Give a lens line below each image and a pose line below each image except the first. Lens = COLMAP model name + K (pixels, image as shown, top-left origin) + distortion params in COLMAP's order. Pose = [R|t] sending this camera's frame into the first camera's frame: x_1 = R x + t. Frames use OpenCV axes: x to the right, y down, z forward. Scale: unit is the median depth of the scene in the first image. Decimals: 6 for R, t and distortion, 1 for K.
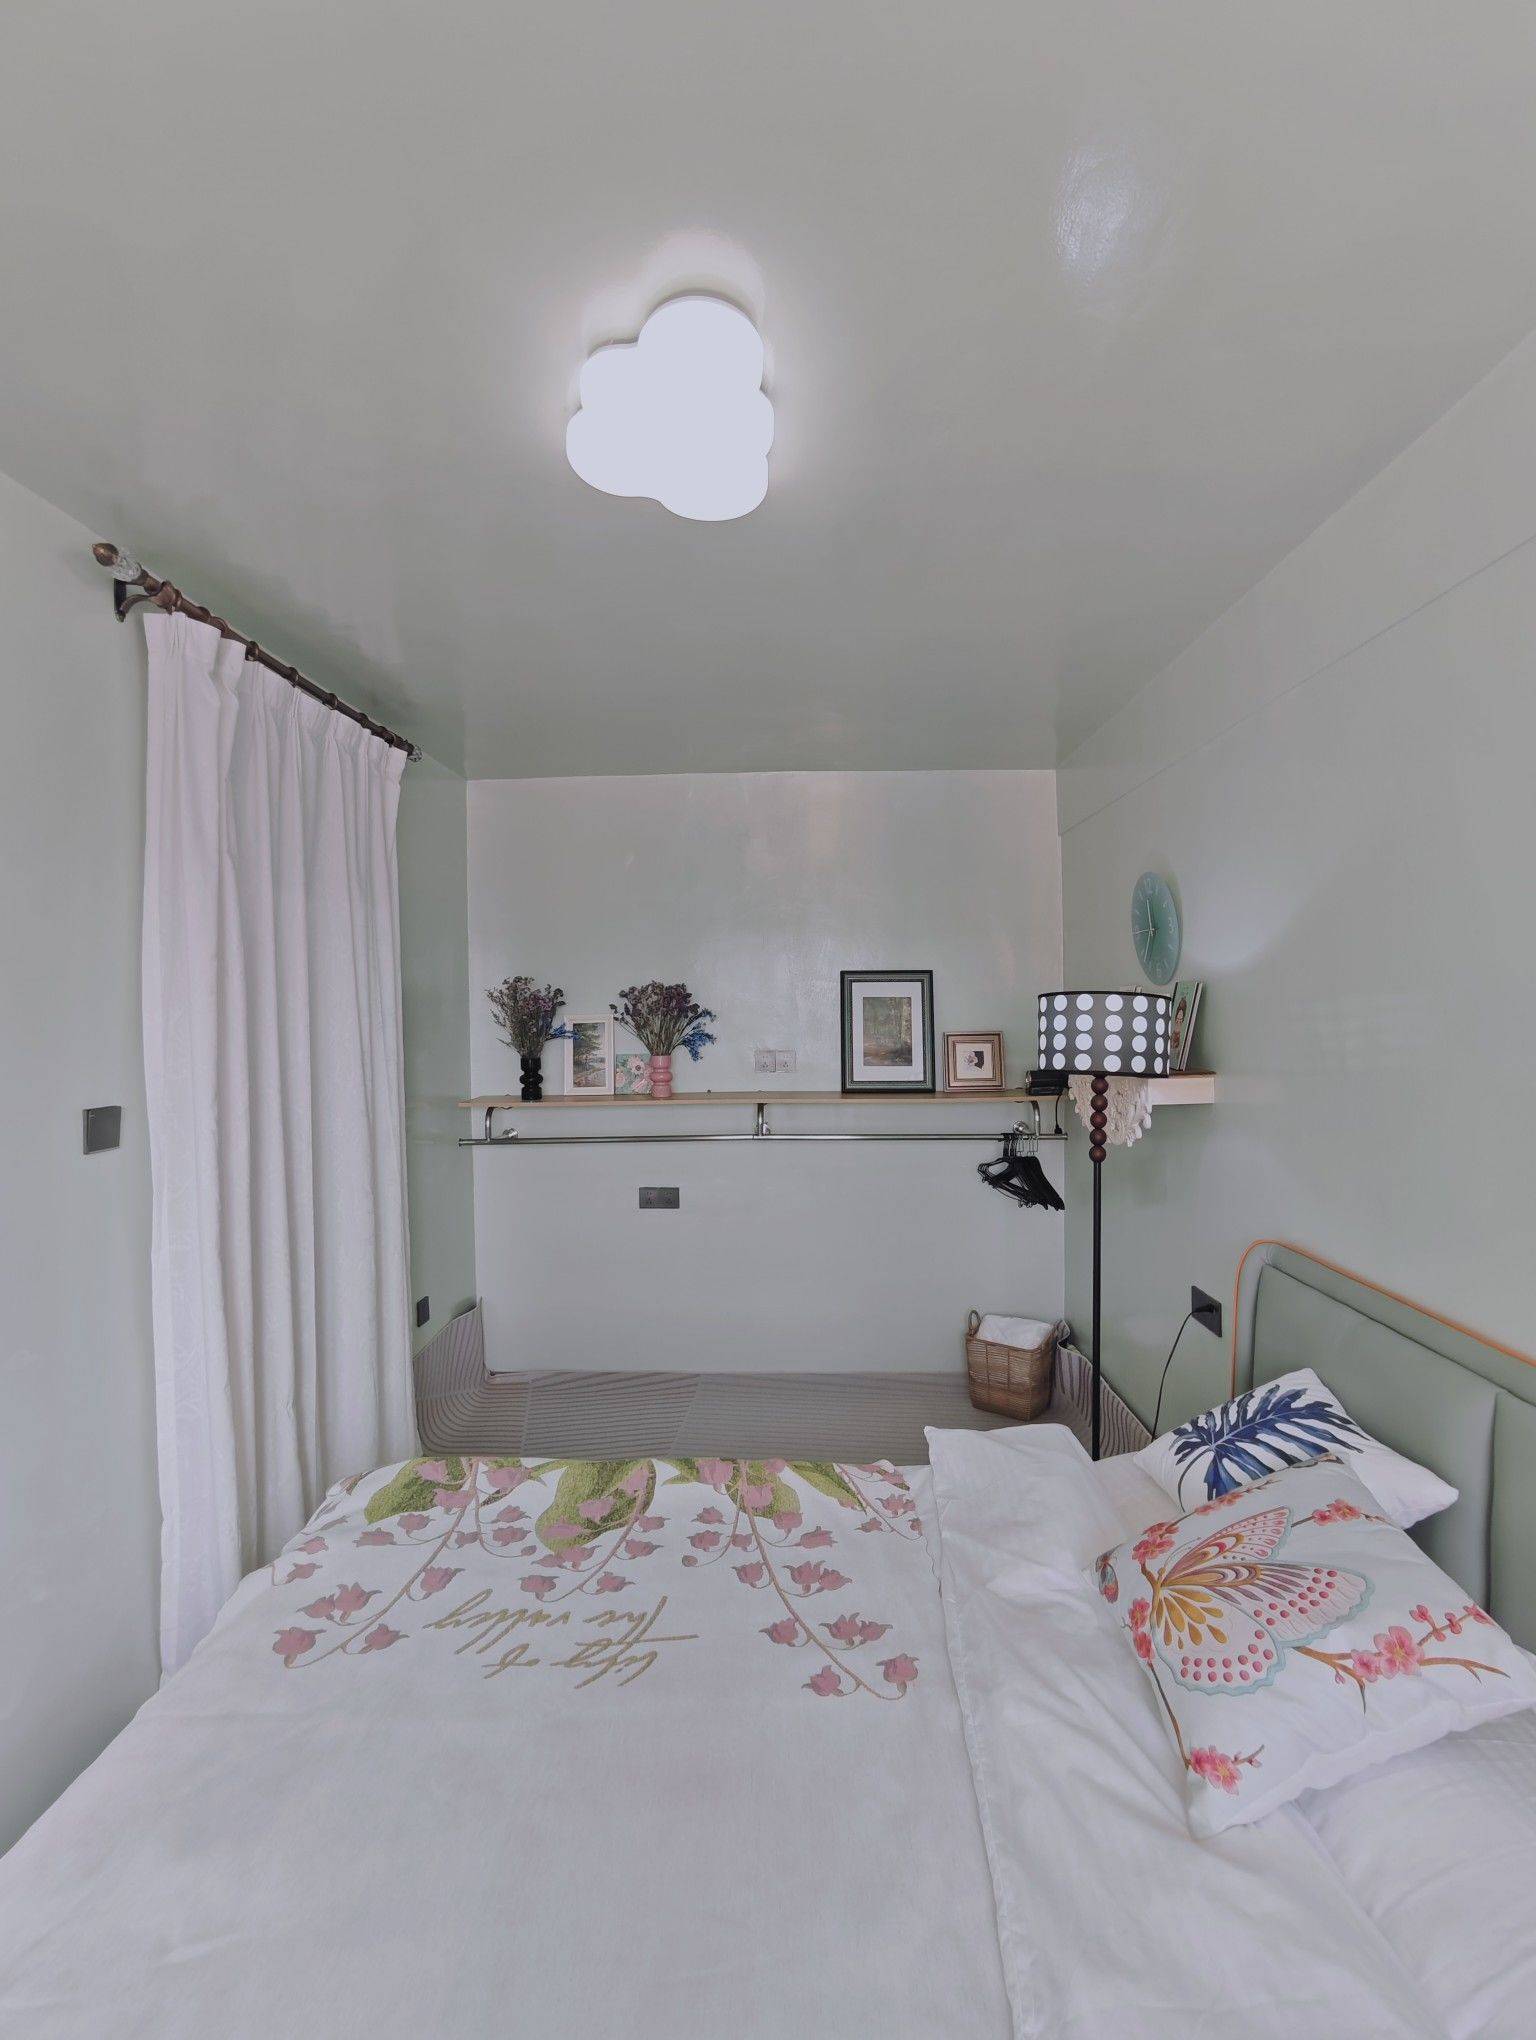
lens RADIAL K [[927.7, 0, 797.9], [0, 927.7, 1010.2], [0, 0, 1]] dist [-0.041186, 0.035100]
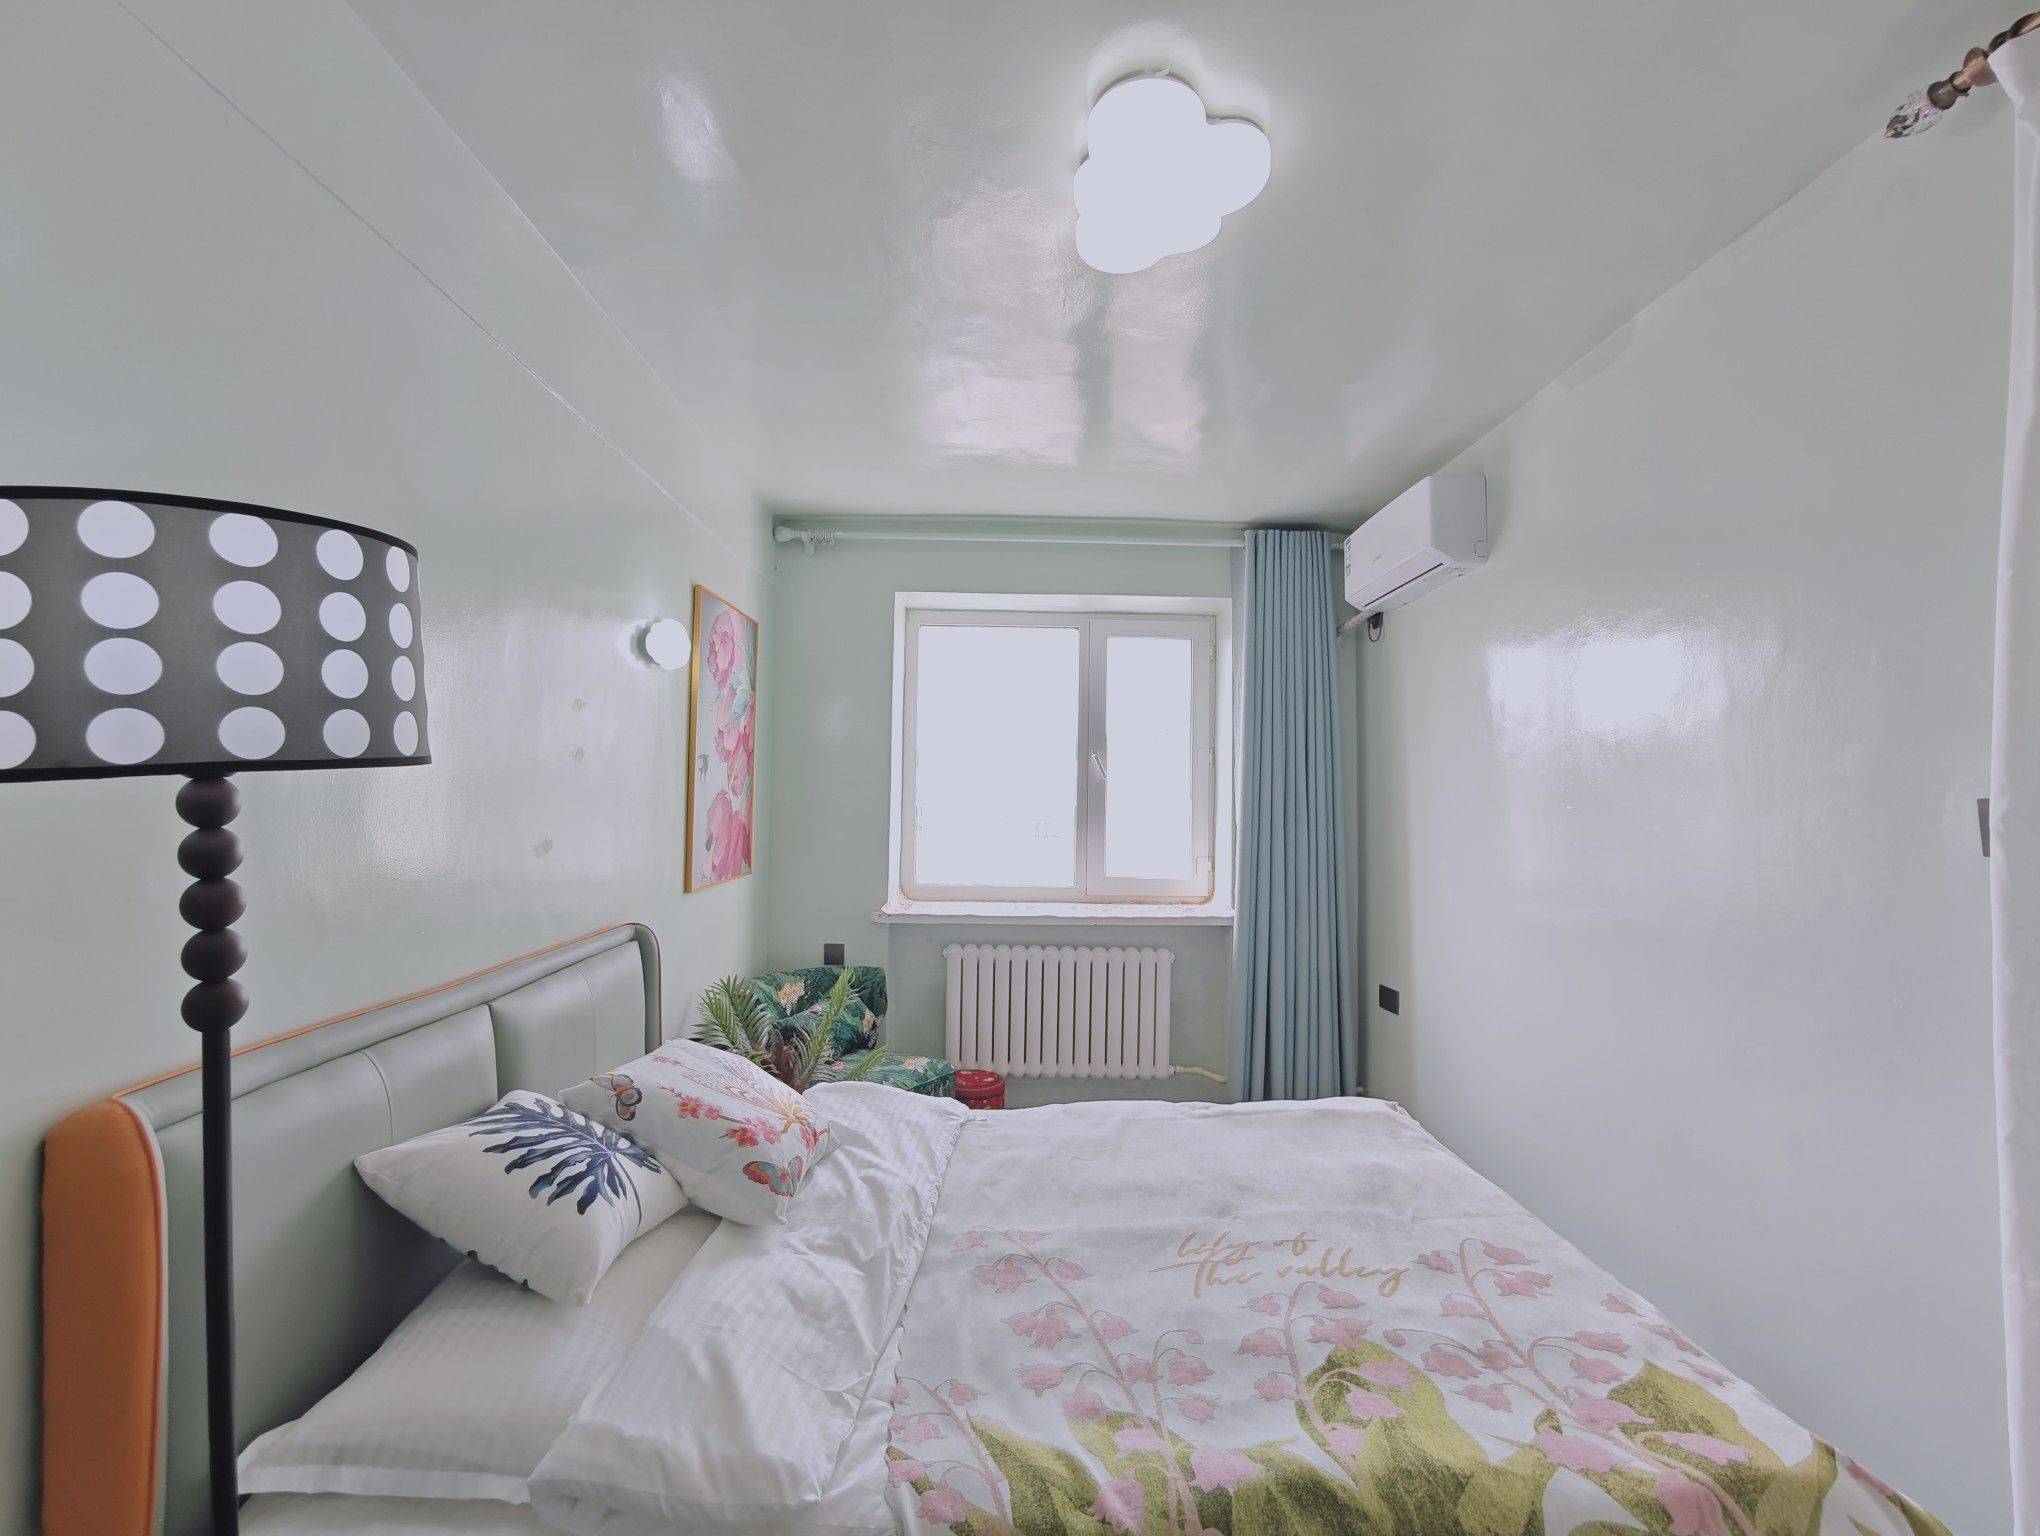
lens RADIAL K [[927.7, 0, 1022.5], [0, 927.7, 757.7], [0, 0, 1]] dist [-0.041186, 0.035100]
pose [[-0.999979, 0.000170, -0.006551, 0.039907], [0.000437, 0.999167, -0.040816, 0.105349], [0.006538, -0.040818, -0.999145, 1.769053]]
